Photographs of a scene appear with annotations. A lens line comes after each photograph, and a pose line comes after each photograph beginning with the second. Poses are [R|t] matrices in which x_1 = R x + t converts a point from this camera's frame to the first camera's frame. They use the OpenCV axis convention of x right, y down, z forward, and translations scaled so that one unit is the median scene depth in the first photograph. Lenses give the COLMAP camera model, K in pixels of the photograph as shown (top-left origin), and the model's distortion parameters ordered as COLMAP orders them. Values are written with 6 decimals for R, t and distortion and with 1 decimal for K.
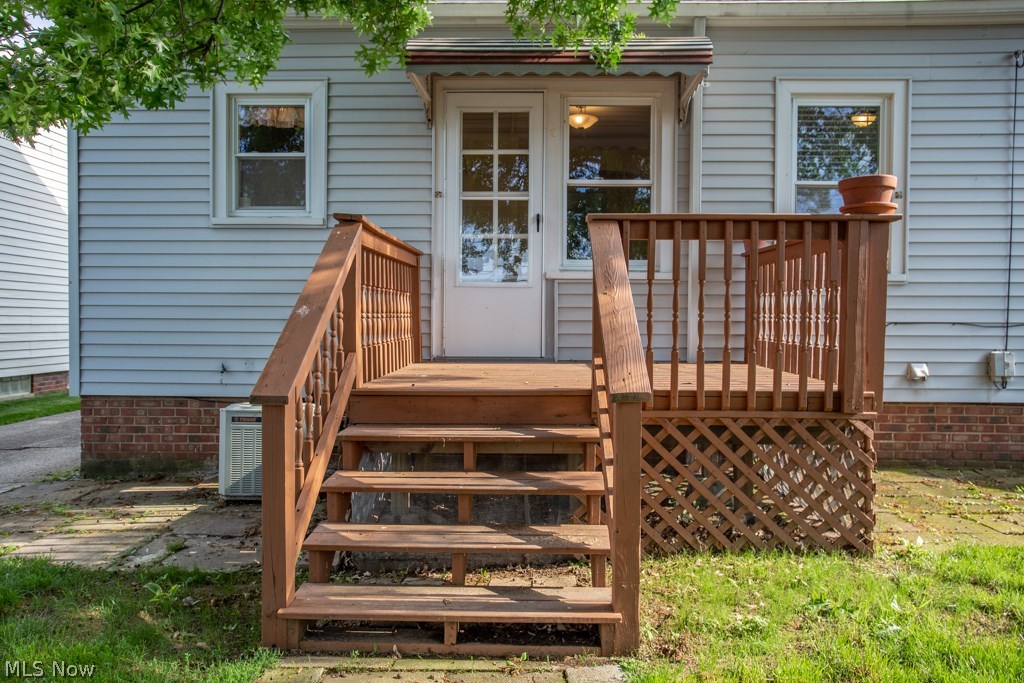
lens RADIAL K [[721.3, 0, 514.6], [0, 721.3, 342.2], [0, 0, 1]] dist [-0.053993, 0.072774]
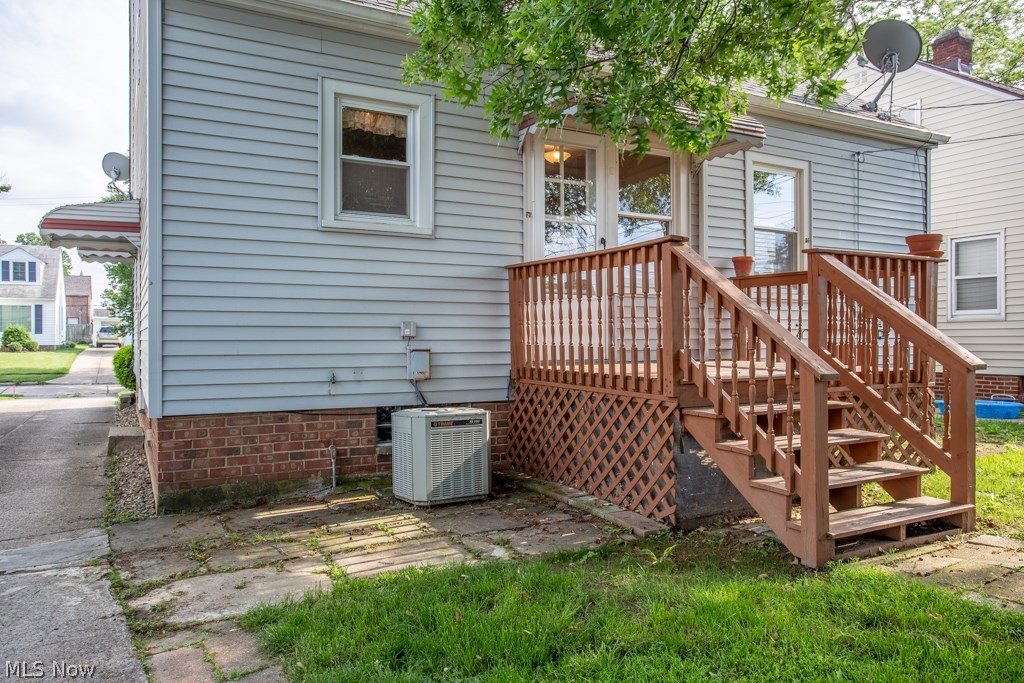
lens RADIAL K [[721.3, 0, 514.6], [0, 721.3, 342.2], [0, 0, 1]] dist [-0.053993, 0.072774]
pose [[0.867372, -0.010113, 0.497558, -0.679180], [0.022367, 0.999575, -0.018675, 0.011649], [-0.497158, 0.027327, 0.867230, 0.052572]]
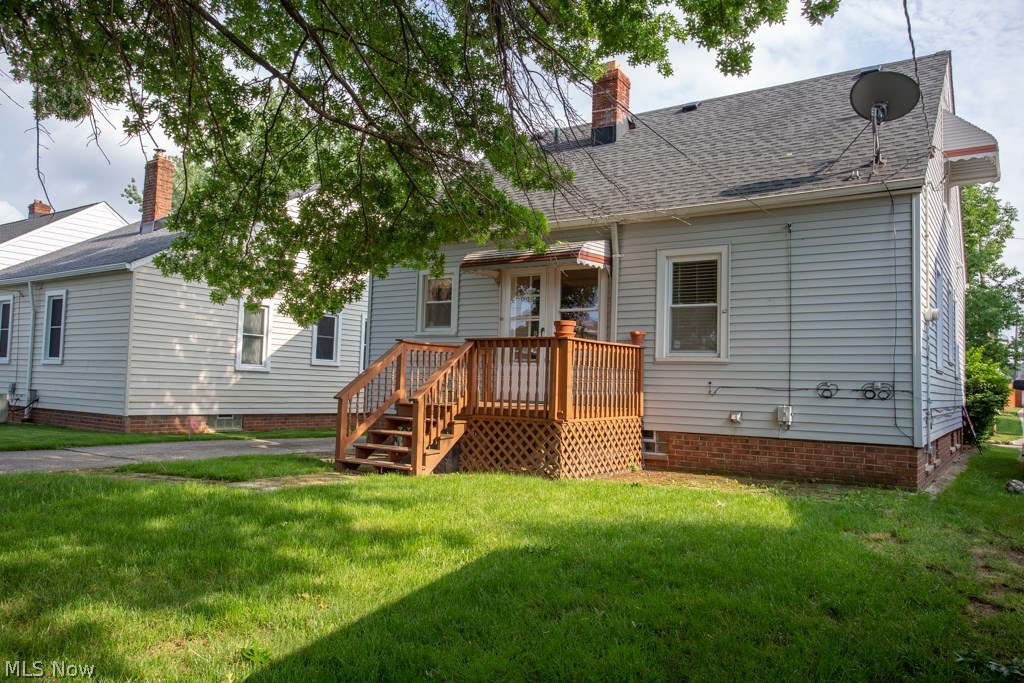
lens RADIAL K [[721.3, 0, 514.6], [0, 721.3, 342.2], [0, 0, 1]] dist [-0.053993, 0.072774]
pose [[0.842028, -0.012778, -0.539283, 1.016319], [-0.040900, 0.995329, -0.087445, 0.035489], [0.537881, 0.095688, 0.837572, -0.669957]]
